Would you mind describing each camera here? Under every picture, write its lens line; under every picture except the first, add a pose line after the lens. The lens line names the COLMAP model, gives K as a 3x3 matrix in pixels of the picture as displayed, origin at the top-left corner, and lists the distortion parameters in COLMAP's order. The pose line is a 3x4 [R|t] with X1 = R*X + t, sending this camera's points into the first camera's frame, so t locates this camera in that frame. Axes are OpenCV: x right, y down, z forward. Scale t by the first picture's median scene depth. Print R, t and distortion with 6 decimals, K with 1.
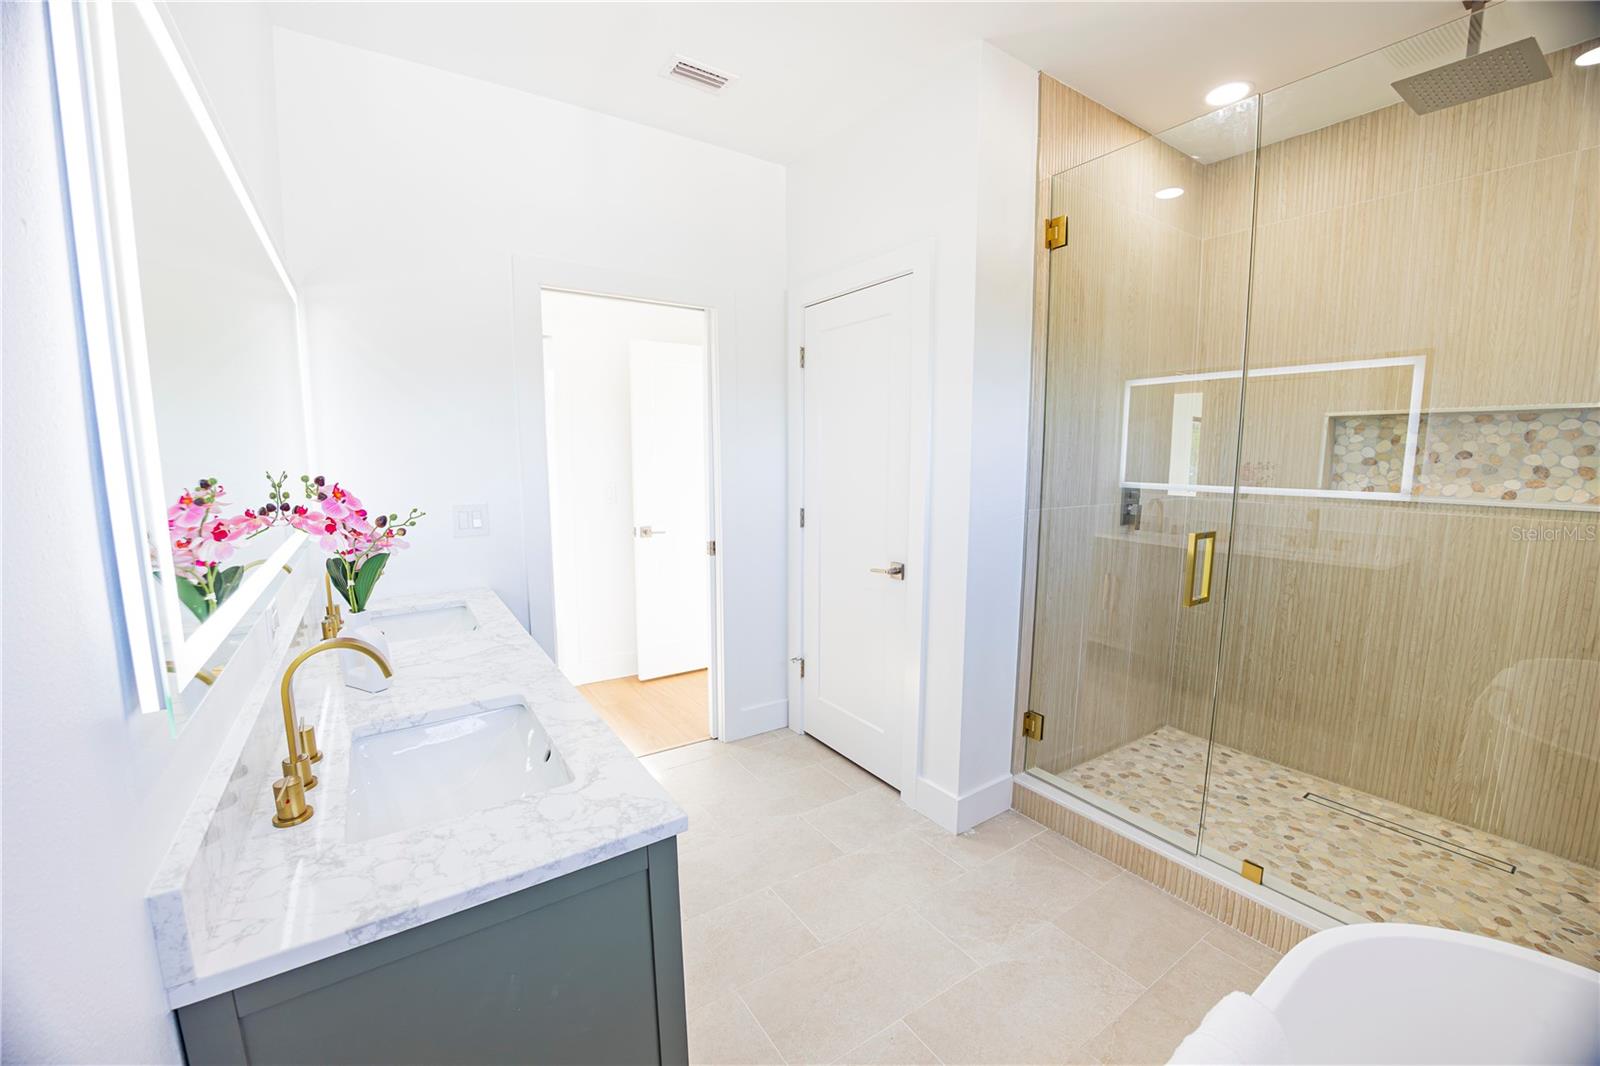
lens RADIAL K [[630.6, 0, 792.7], [0, 630.6, 531.9], [0, 0, 1]] dist [-0.028139, 0.004151]
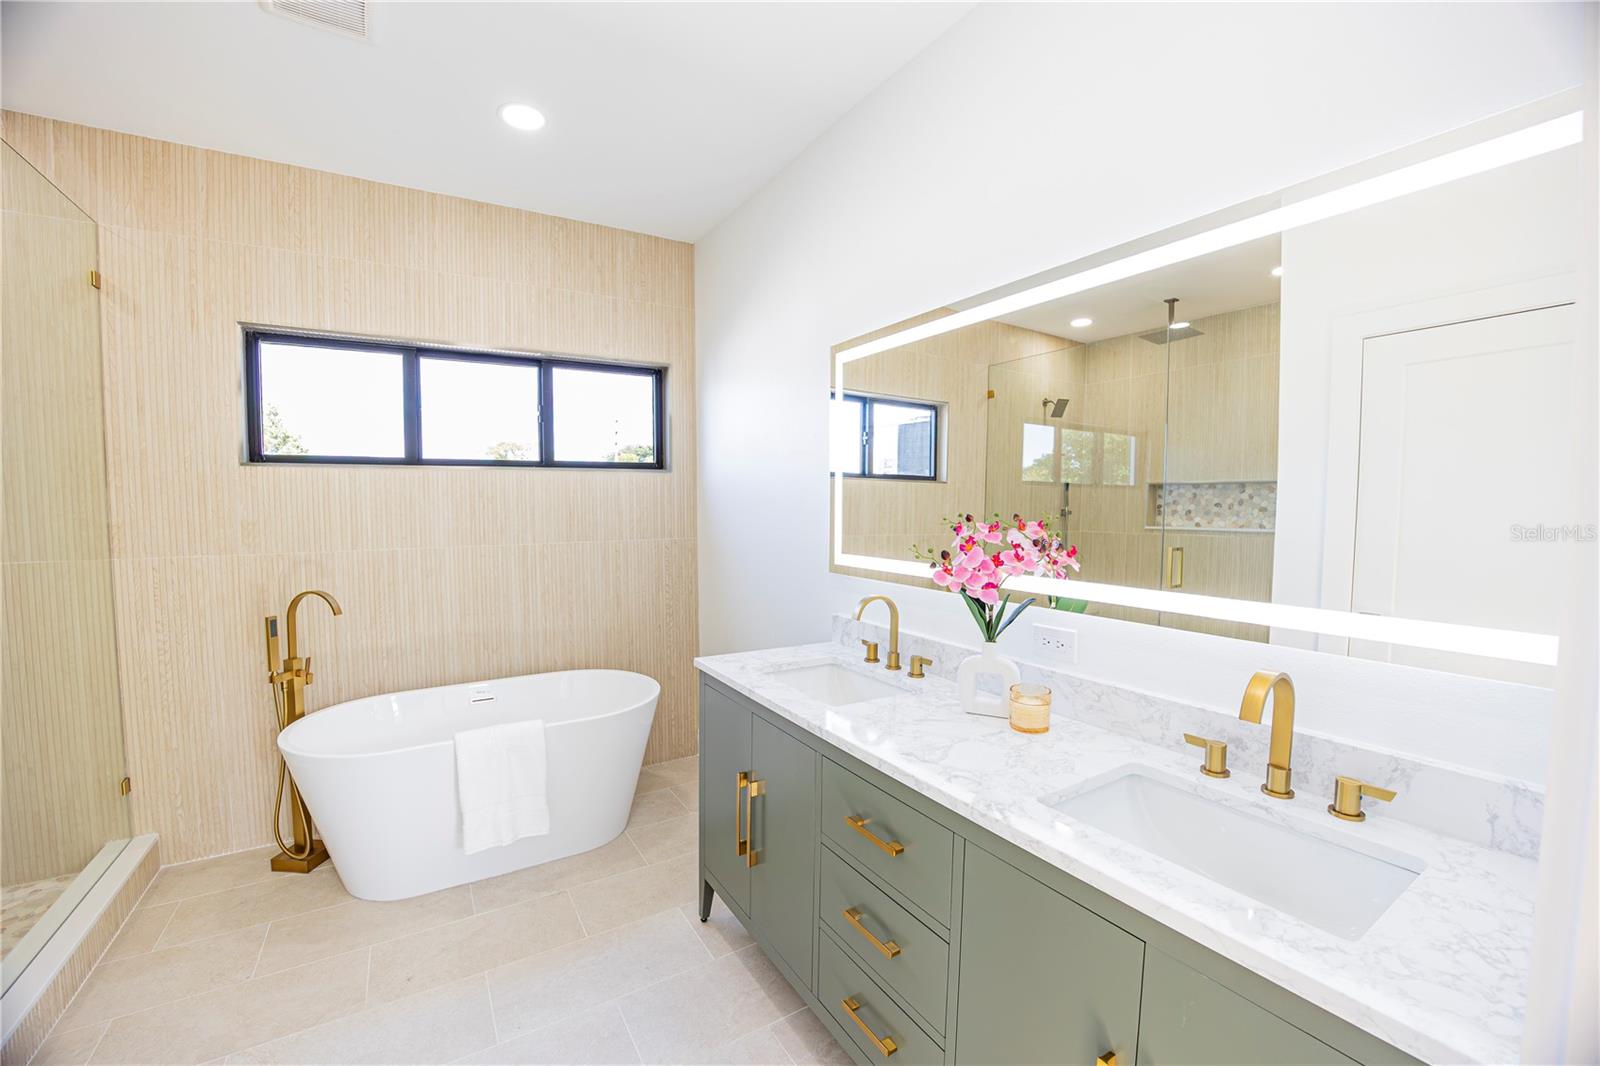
lens RADIAL K [[630.6, 0, 792.7], [0, 630.6, 531.9], [0, 0, 1]] dist [-0.028139, 0.004151]
pose [[-0.998730, -0.000932, 0.050376, -0.279238], [0.007768, 0.985025, 0.172238, -0.169583], [-0.049782, 0.172411, -0.983766, 1.395677]]
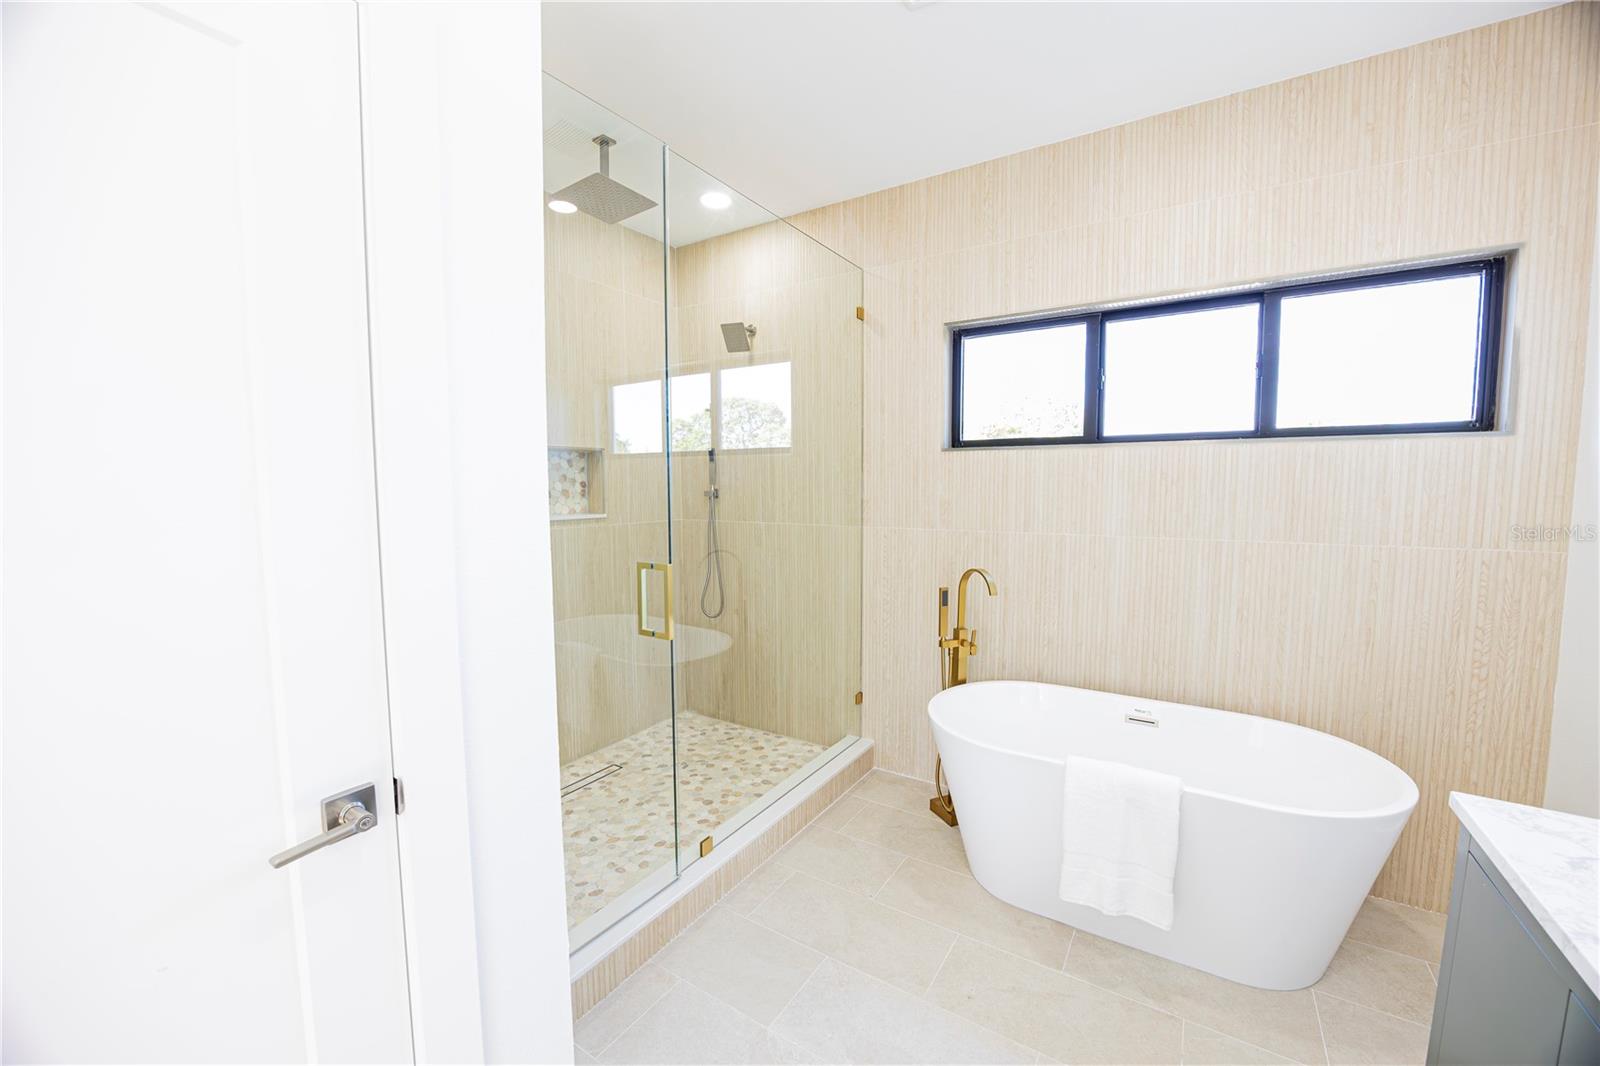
lens RADIAL K [[630.6, 0, 792.7], [0, 630.6, 531.9], [0, 0, 1]] dist [-0.028139, 0.004151]
pose [[-0.390995, -0.076032, 0.917247, -0.309443], [0.115257, 0.984693, 0.130753, -0.142740], [-0.913148, 0.156843, -0.376246, 1.101265]]
